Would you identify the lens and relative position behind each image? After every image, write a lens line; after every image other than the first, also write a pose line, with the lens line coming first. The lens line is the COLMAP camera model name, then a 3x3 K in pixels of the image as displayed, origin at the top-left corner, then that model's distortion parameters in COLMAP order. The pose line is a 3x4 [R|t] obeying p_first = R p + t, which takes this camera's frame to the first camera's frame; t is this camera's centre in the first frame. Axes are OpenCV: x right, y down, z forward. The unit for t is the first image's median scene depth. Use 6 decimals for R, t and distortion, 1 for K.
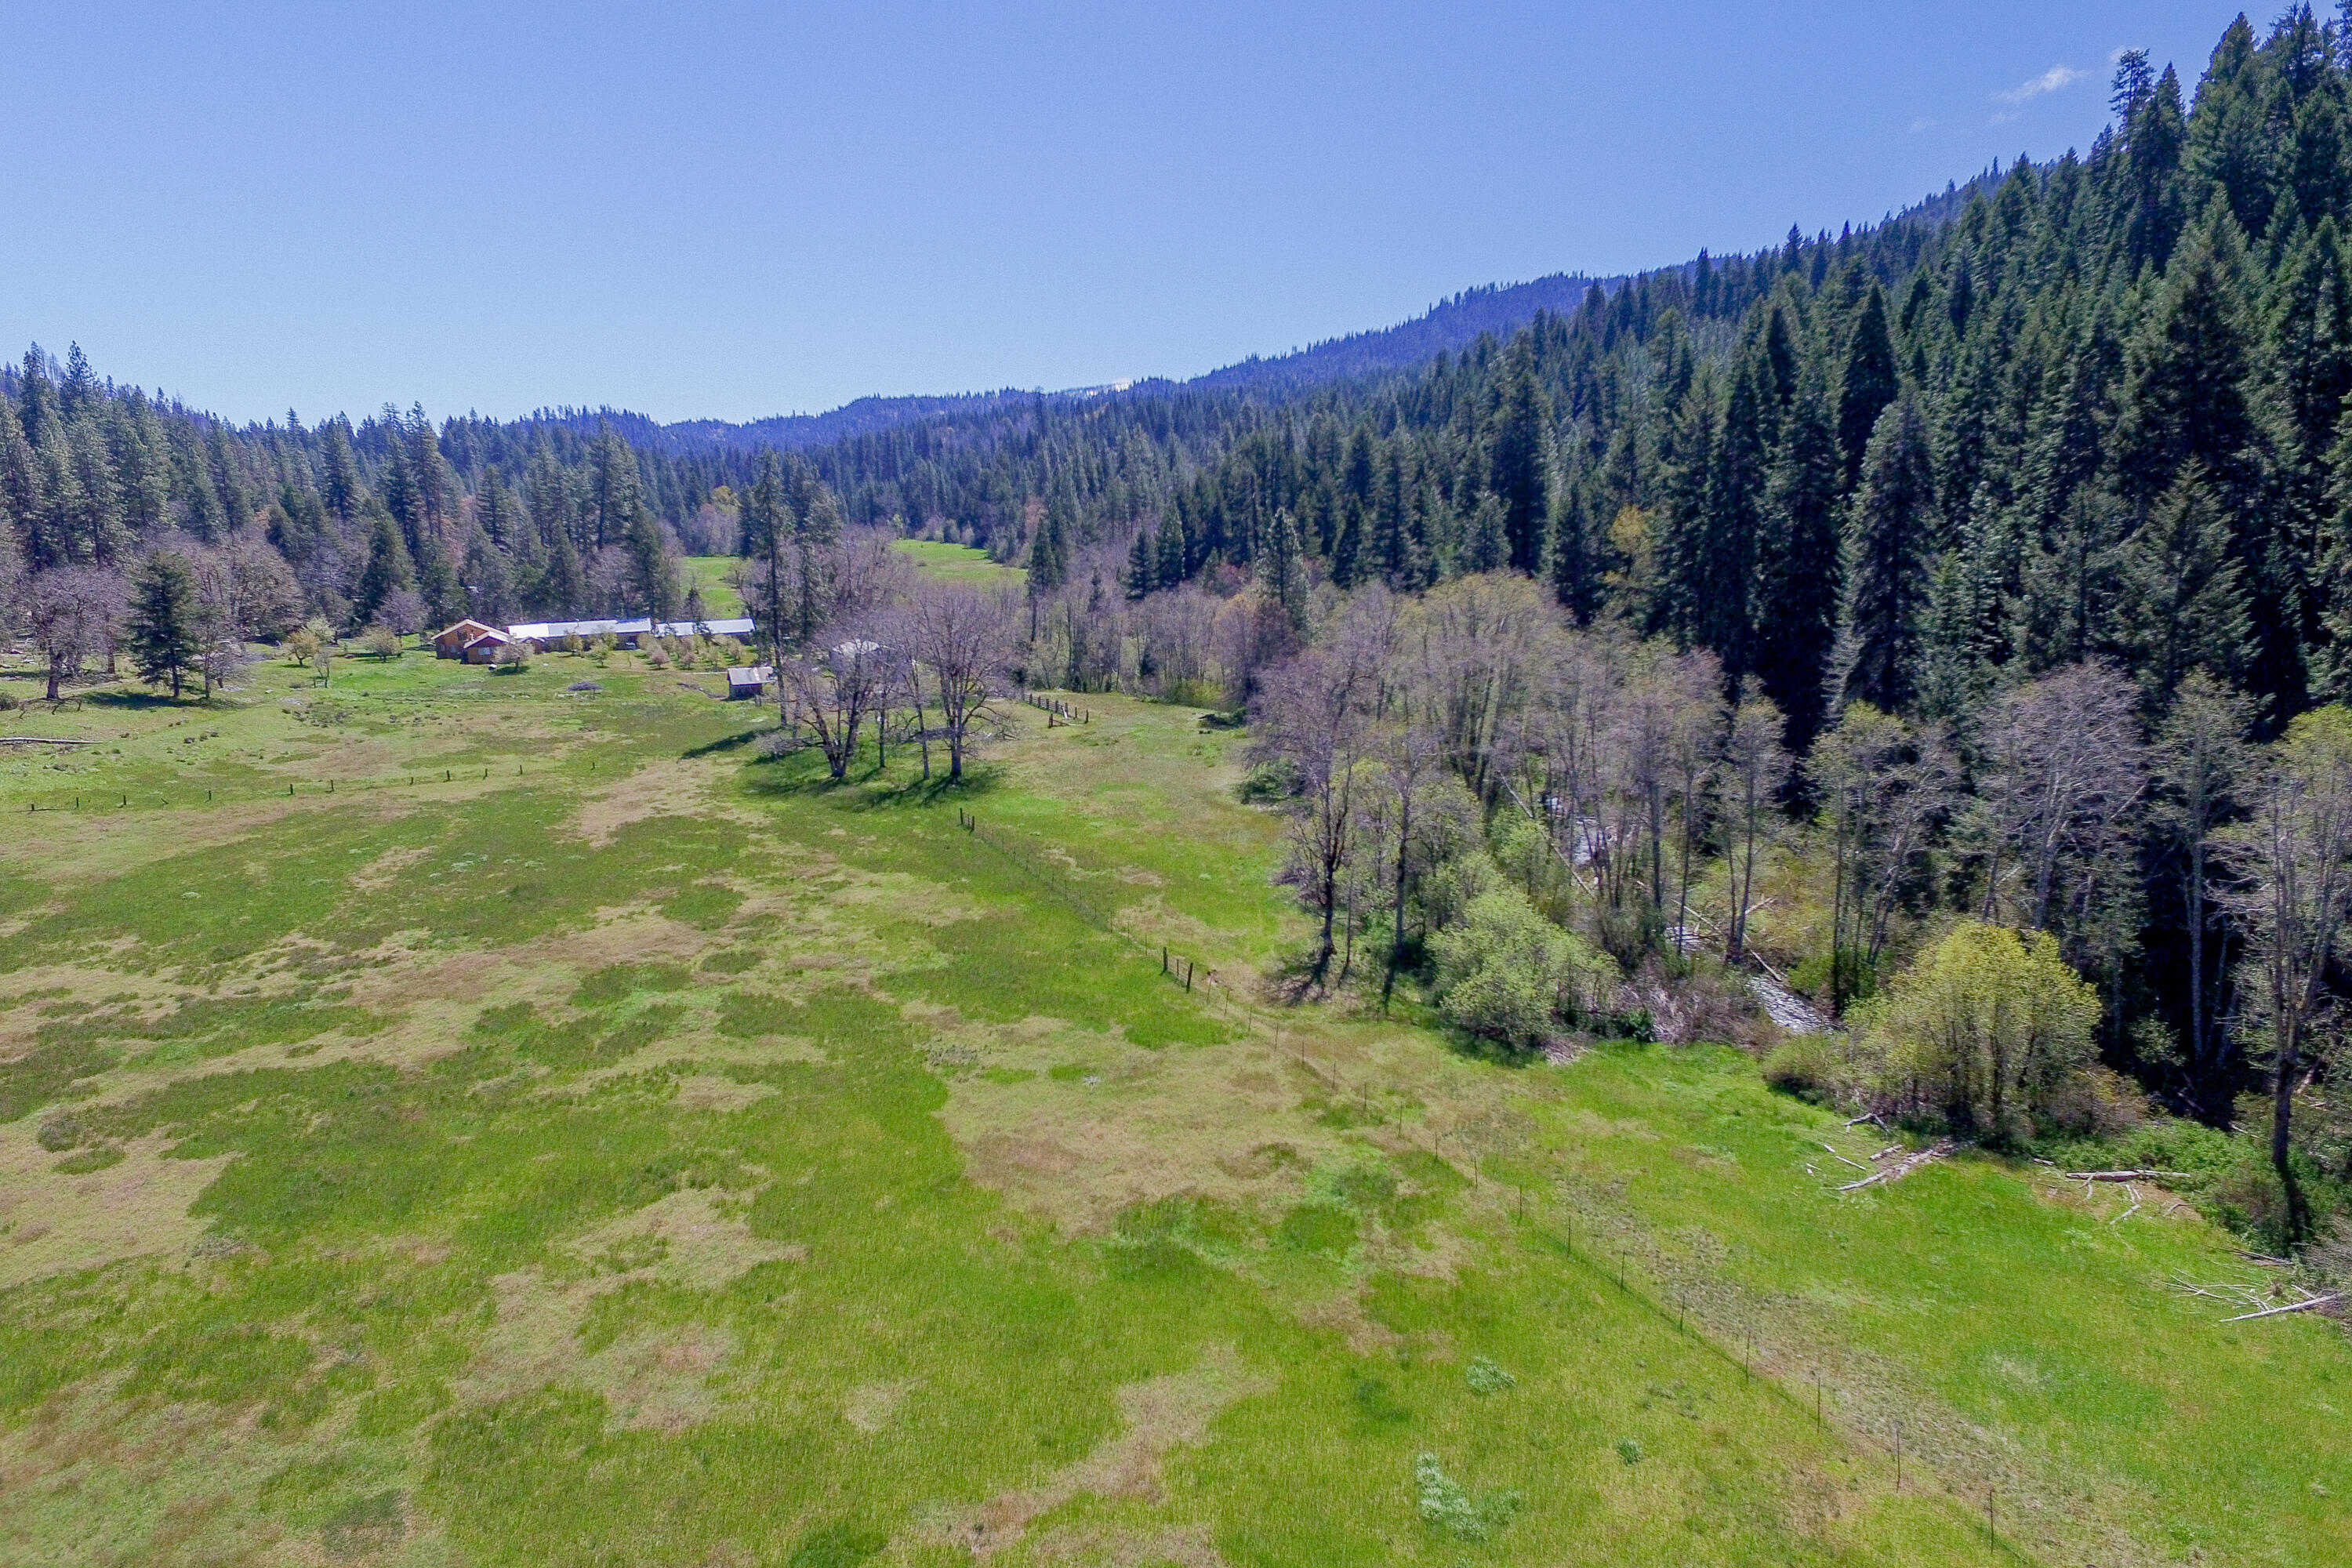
lens RADIAL K [[1364.8, 0, 1176.0], [0, 1364.8, 784.0], [0, 0, 1]] dist [-0.004826, -0.000529]
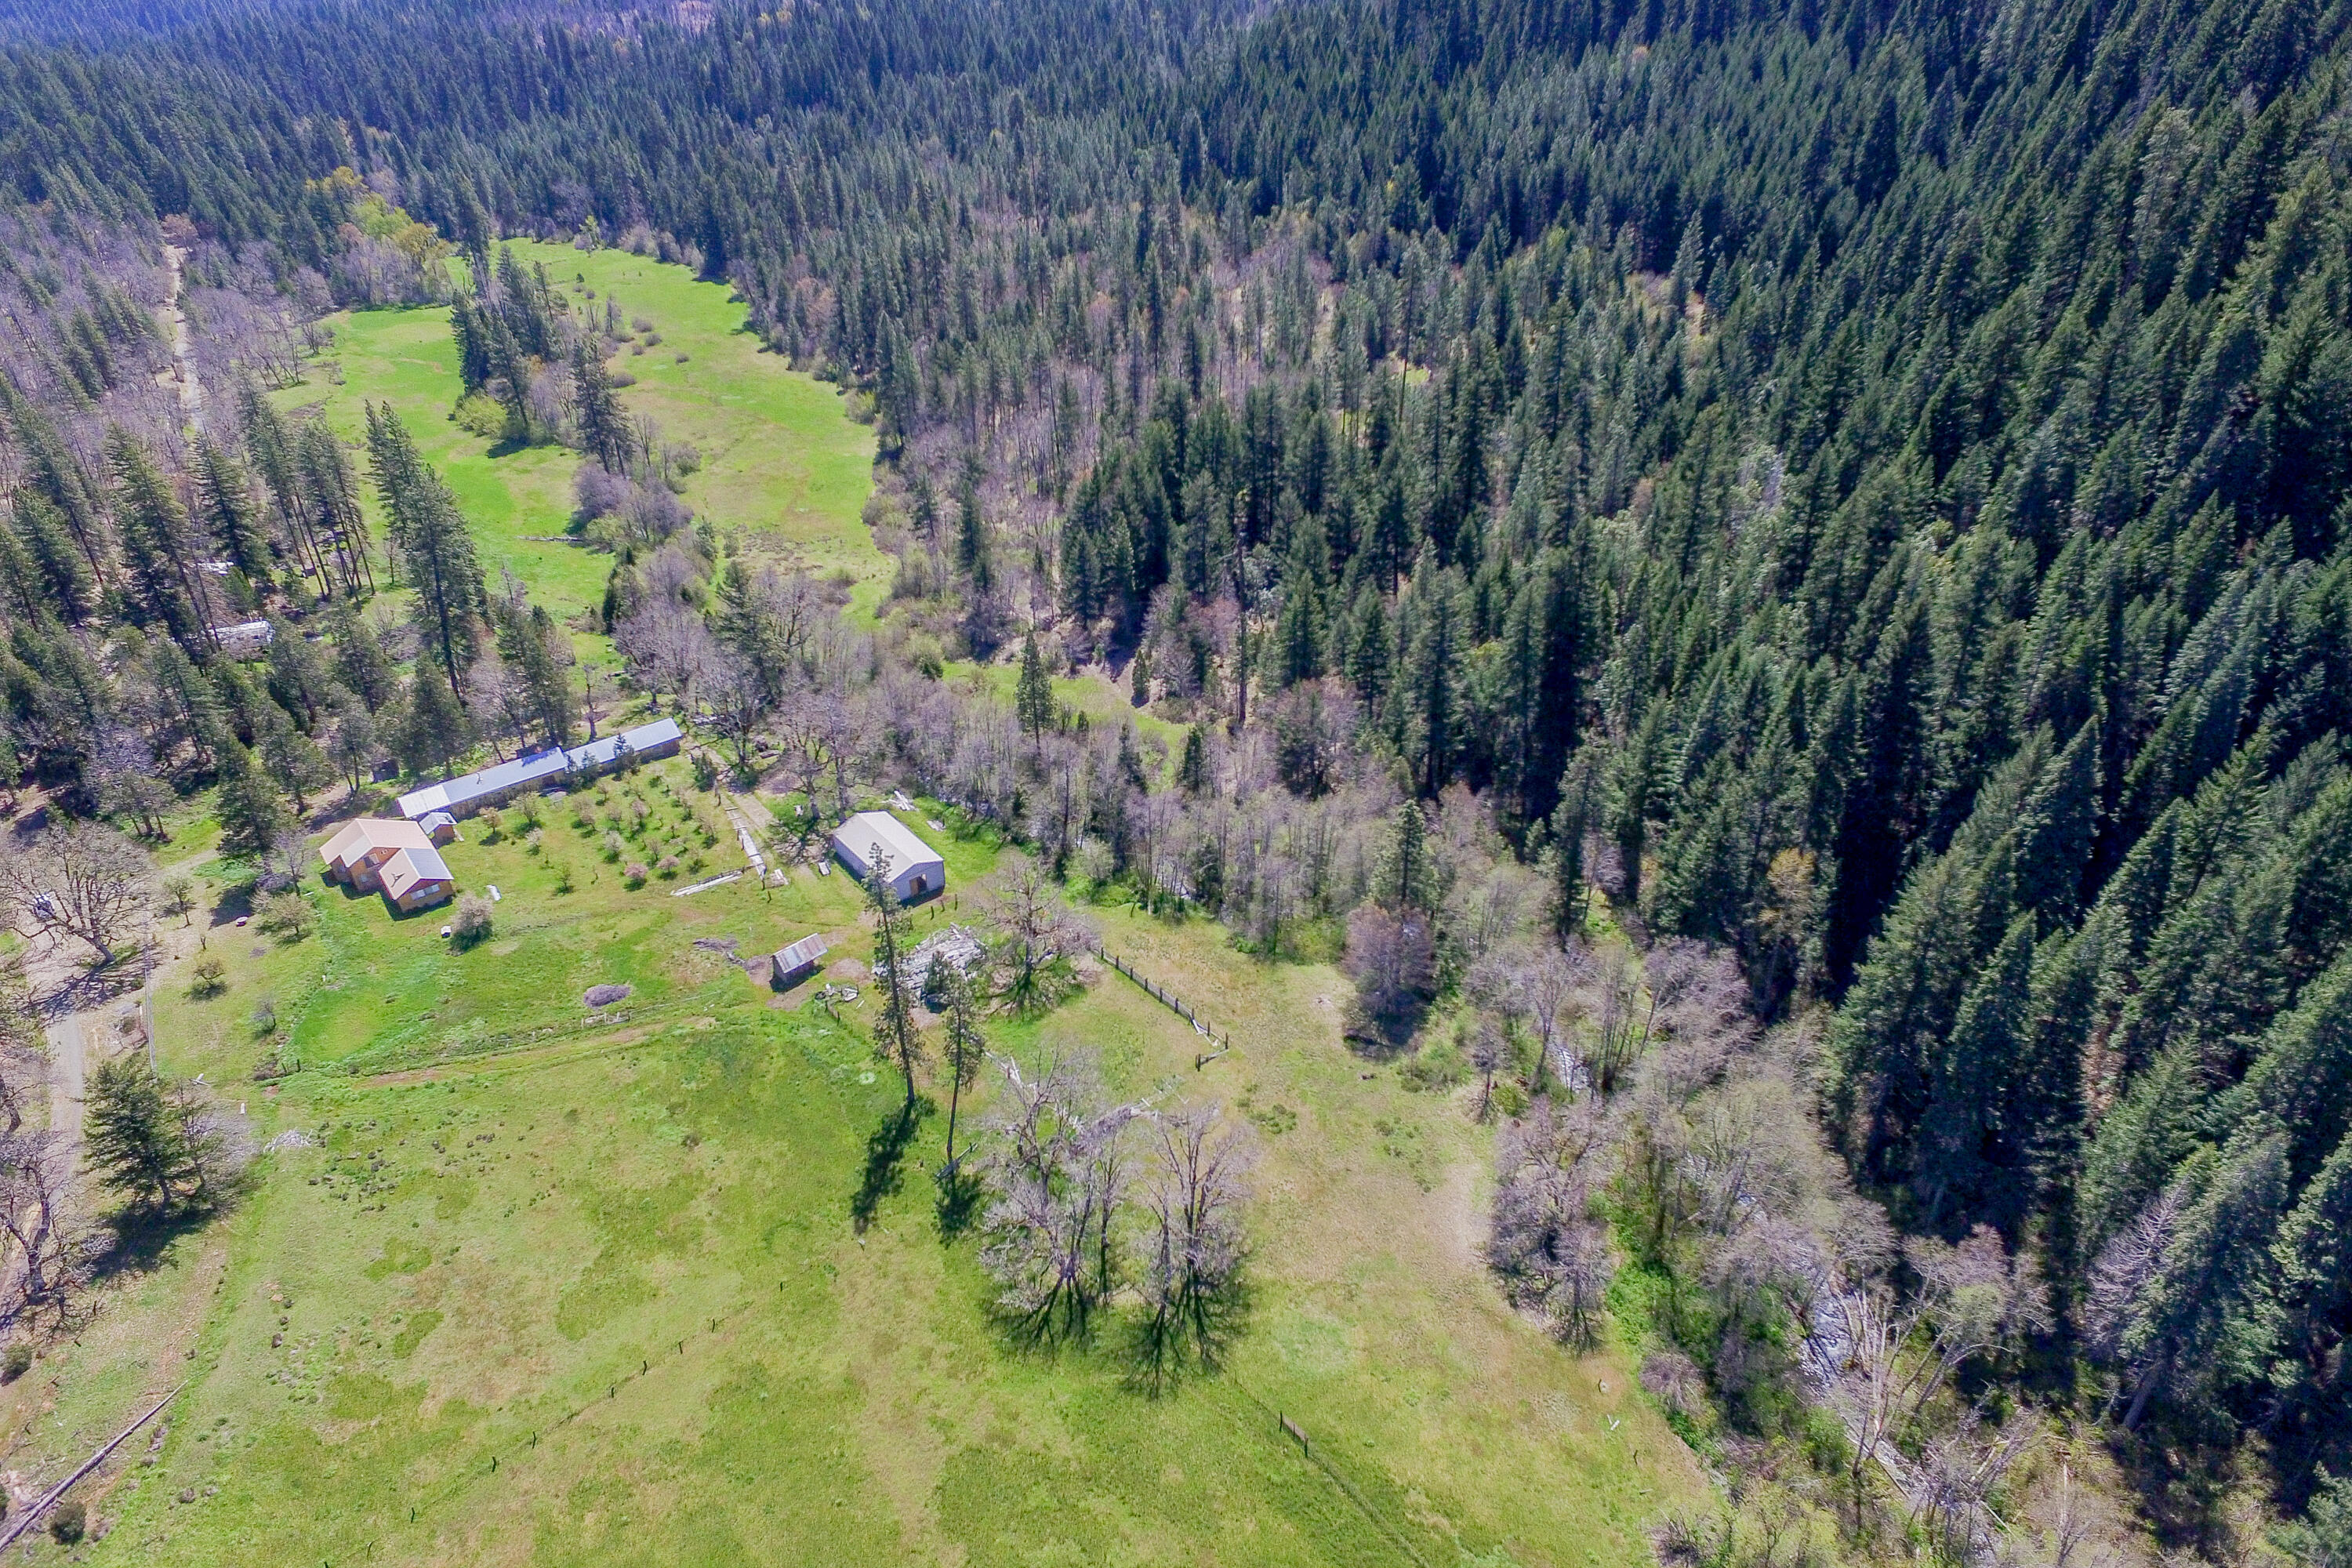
lens RADIAL K [[1376.2, 0, 1175.0], [0, 1376.2, 755.6], [0, 0, 1]] dist [-0.004670, 0.011570]
pose [[0.971776, -0.112152, 0.207540, -0.072442], [0.042645, 0.948786, 0.313029, -0.140734], [-0.232018, -0.295344, 0.926790, 0.041926]]
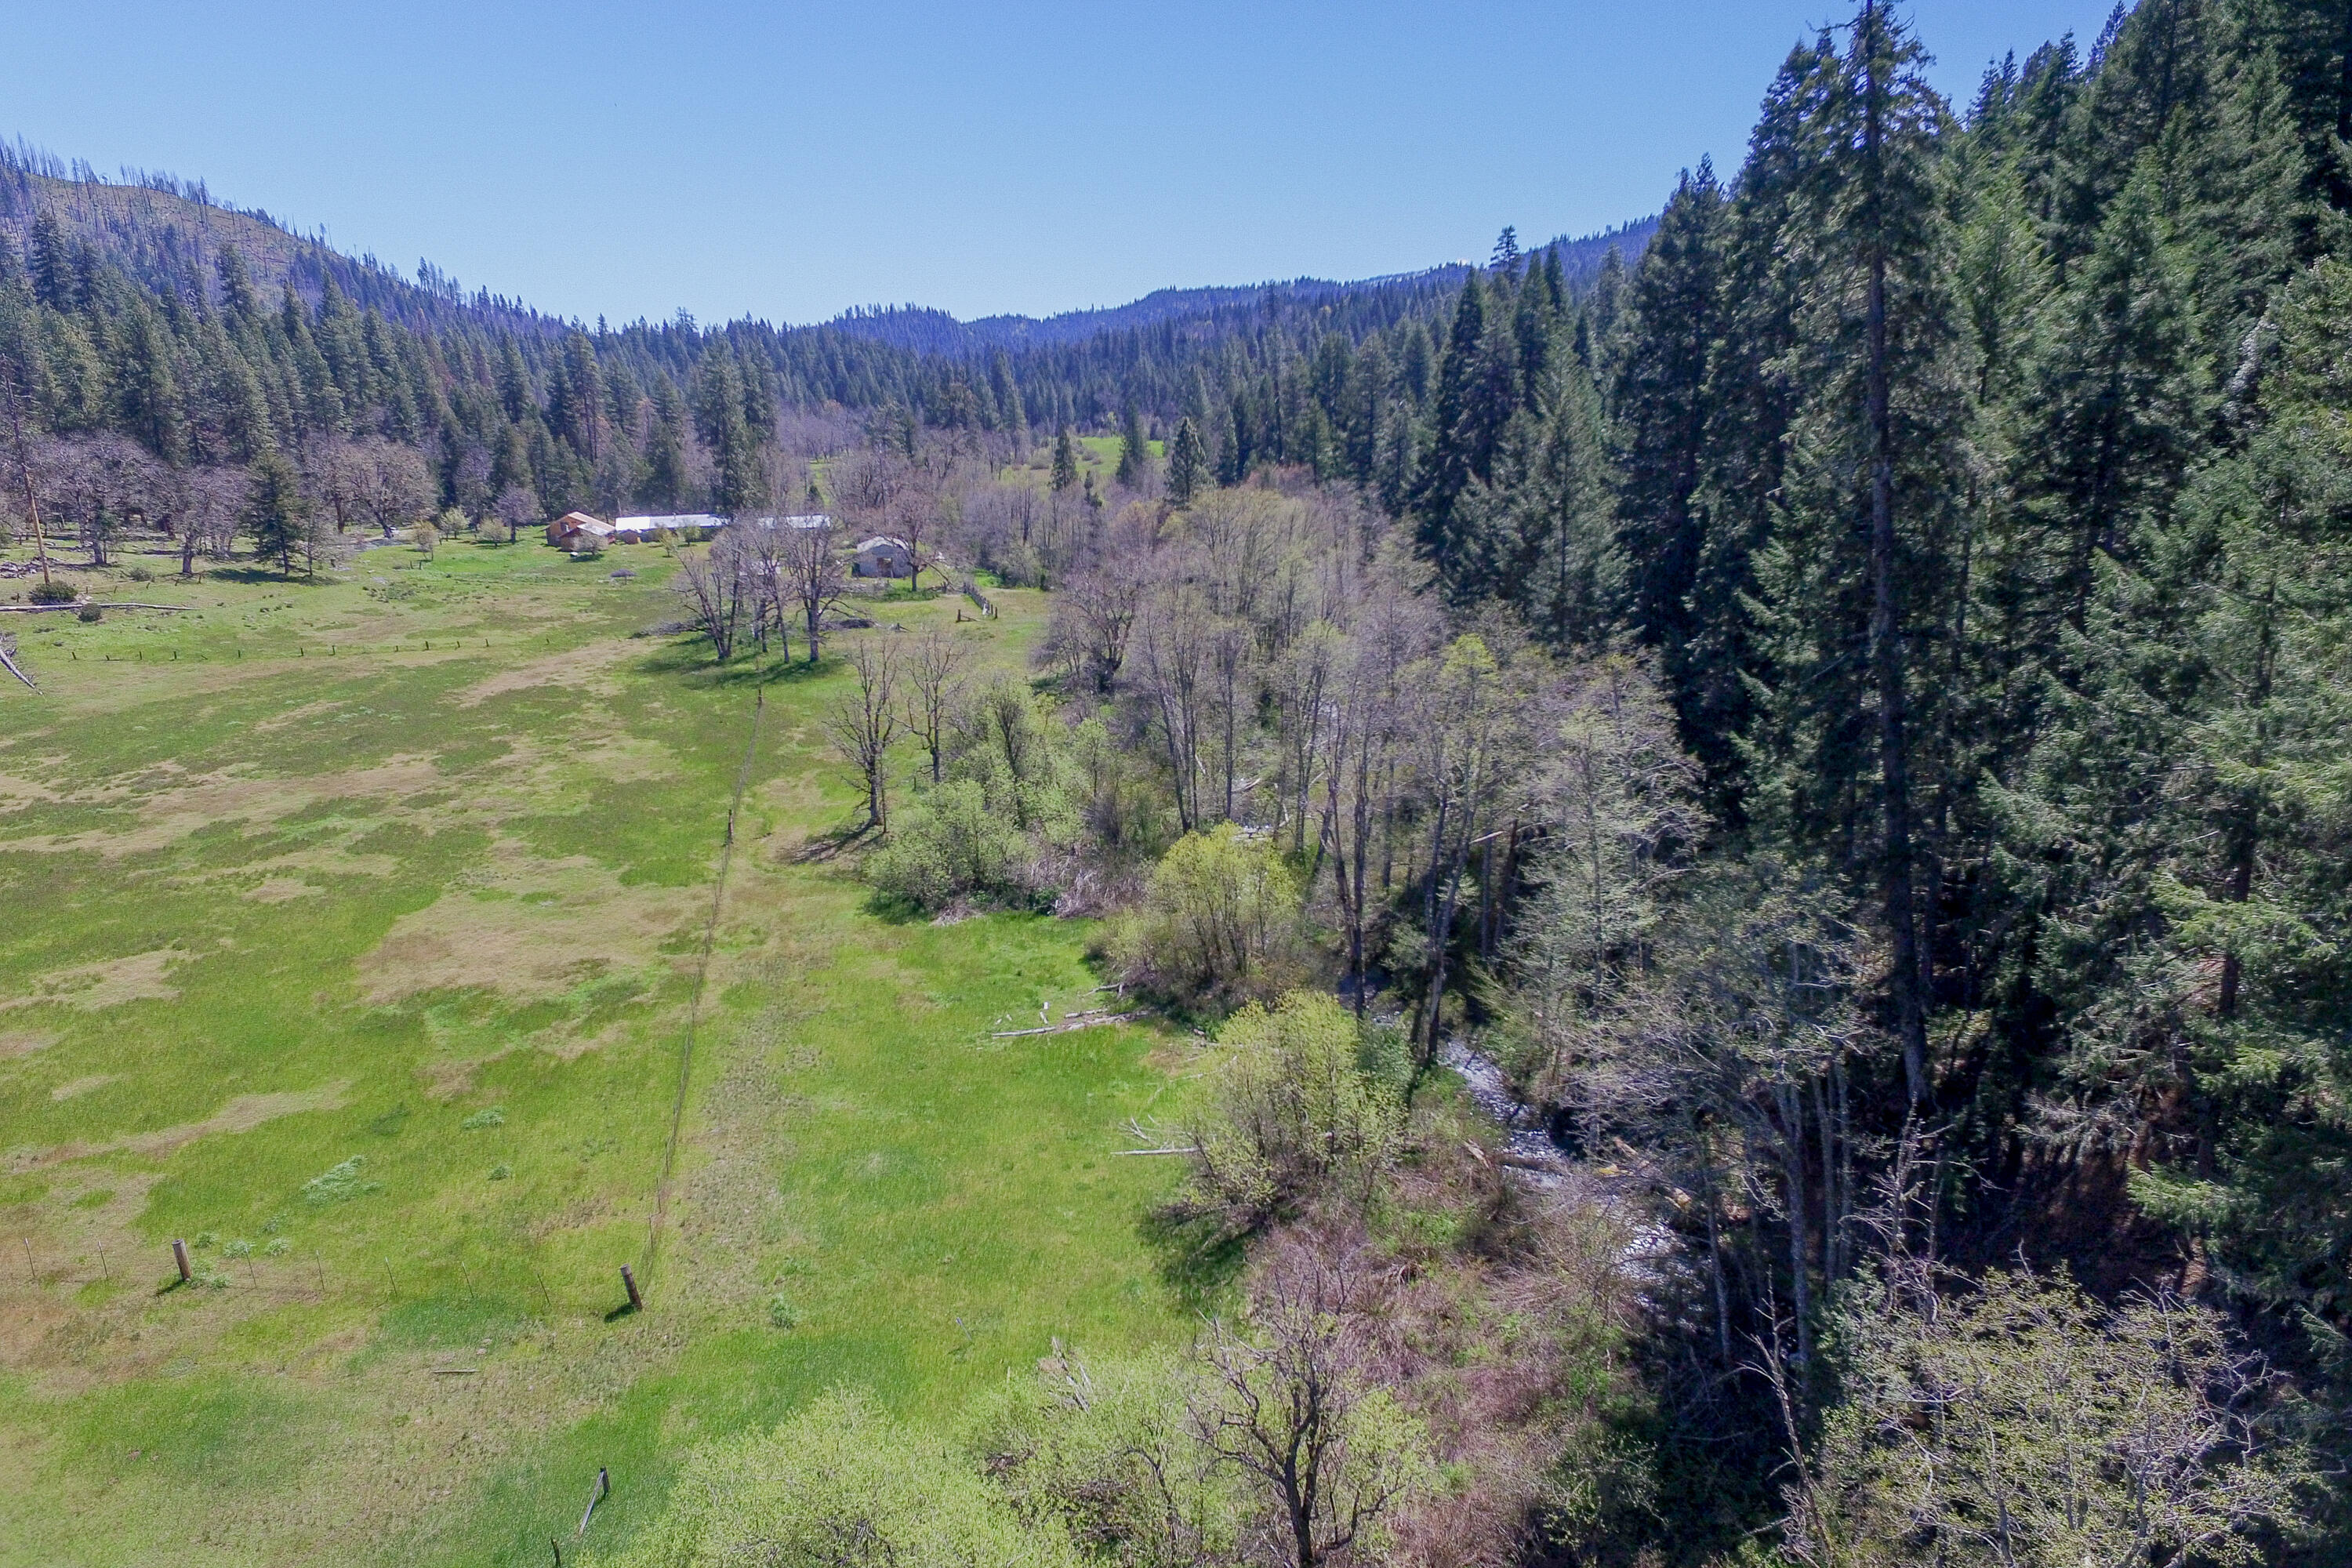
lens RADIAL K [[1376.2, 0, 1175.0], [0, 1376.2, 755.6], [0, 0, 1]] dist [-0.004670, 0.011570]
pose [[0.975763, 0.052272, -0.212495, 0.079996], [-0.040890, 0.997501, 0.057612, -0.001338], [0.214976, -0.047527, 0.975462, -0.010384]]
